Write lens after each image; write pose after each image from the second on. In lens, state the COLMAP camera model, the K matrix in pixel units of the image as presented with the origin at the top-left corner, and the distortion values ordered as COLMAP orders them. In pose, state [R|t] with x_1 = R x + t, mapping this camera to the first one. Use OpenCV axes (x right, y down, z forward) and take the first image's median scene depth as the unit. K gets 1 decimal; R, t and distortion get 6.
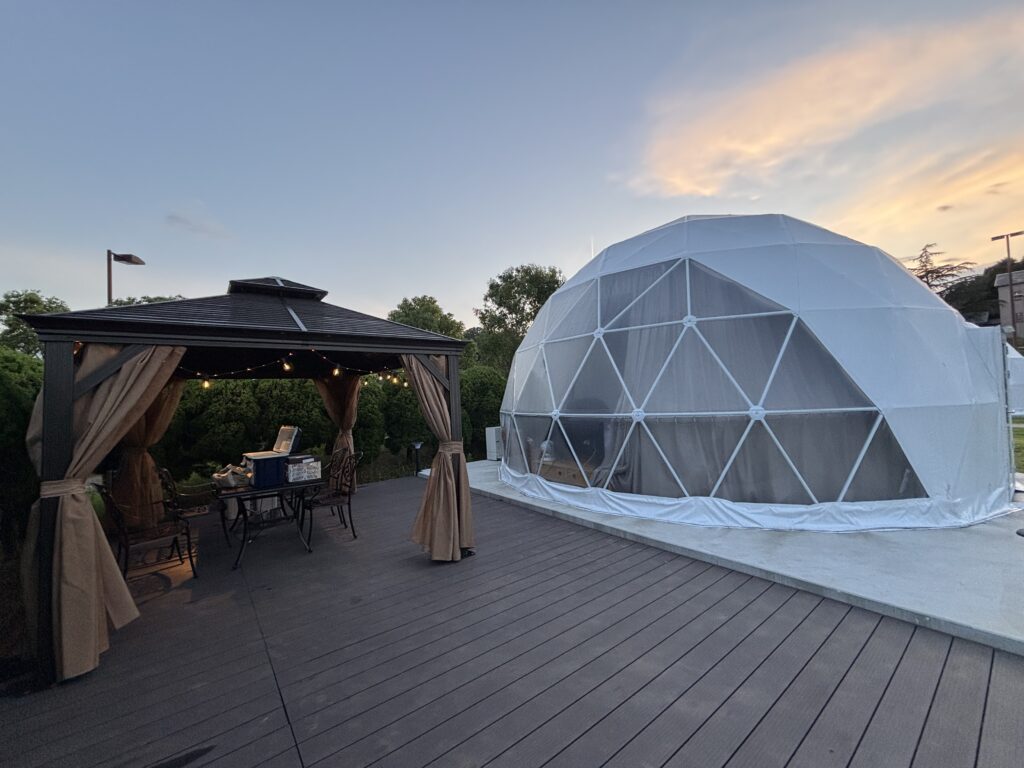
lens RADIAL K [[410.9, 0, 511.9], [0, 410.9, 387.1], [0, 0, 1]] dist [0.014795, 0.000068]
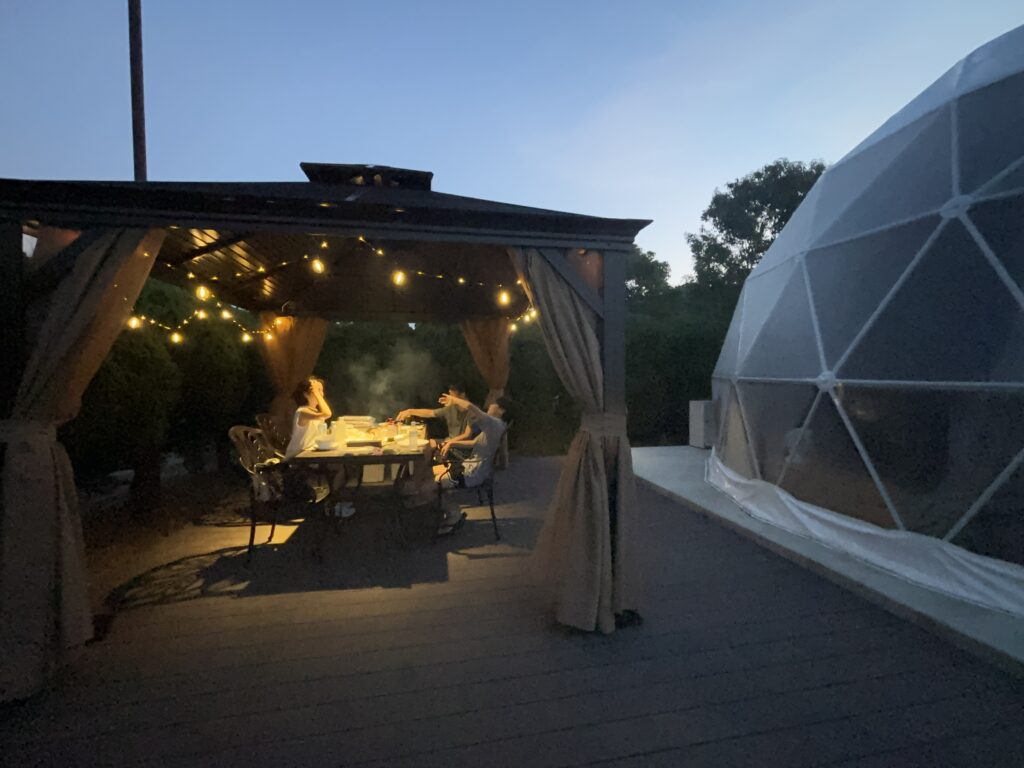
lens RADIAL K [[417.4, 0, 519.4], [0, 417.4, 390.7], [0, 0, 1]] dist [0.004033, -0.000699]
pose [[0.888676, 0.053166, -0.455443, 0.001812], [-0.019050, 0.996679, 0.079176, 0.045034], [0.458140, -0.061685, 0.886737, 0.344731]]
